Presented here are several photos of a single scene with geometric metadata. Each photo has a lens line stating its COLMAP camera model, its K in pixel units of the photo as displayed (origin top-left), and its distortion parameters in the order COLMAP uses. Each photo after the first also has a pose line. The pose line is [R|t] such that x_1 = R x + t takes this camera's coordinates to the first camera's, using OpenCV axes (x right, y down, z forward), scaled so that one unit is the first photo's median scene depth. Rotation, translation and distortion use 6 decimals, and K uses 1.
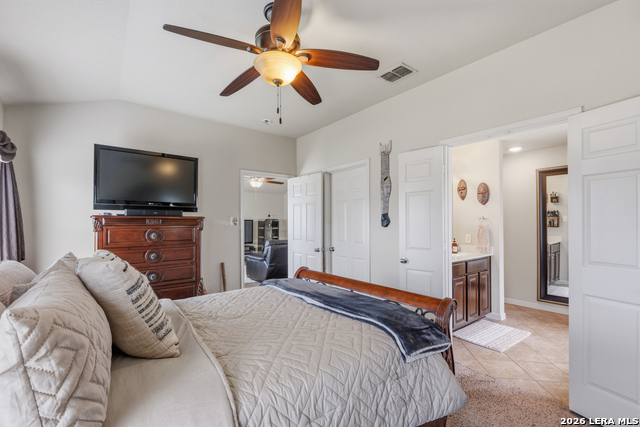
lens RADIAL K [[281.7, 0, 321.1], [0, 281.7, 217.5], [0, 0, 1]] dist [-0.000732, -0.000053]
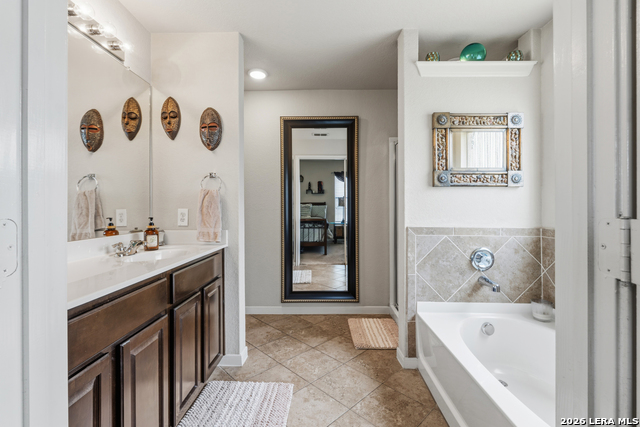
lens RADIAL K [[283.5, 0, 321.4], [0, 283.5, 205.9], [0, 0, 1]] dist [0.000363, 0.000113]
pose [[0.622734, 0.000496, 0.782433, 0.281443], [-0.004290, 0.999987, 0.002780, 0.051989], [-0.782422, -0.005088, 0.622728, 0.493107]]
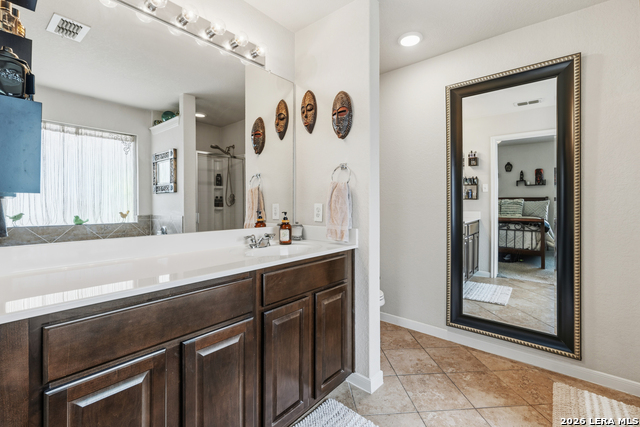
lens RADIAL K [[283.8, 0, 321.0], [0, 283.8, 202.3], [0, 0, 1]] dist [-0.002702, -0.000174]
pose [[0.978698, 0.001557, 0.205298, 0.425334], [-0.003262, 0.999963, 0.007968, 0.053205], [-0.205278, -0.008468, 0.978667, 0.524253]]
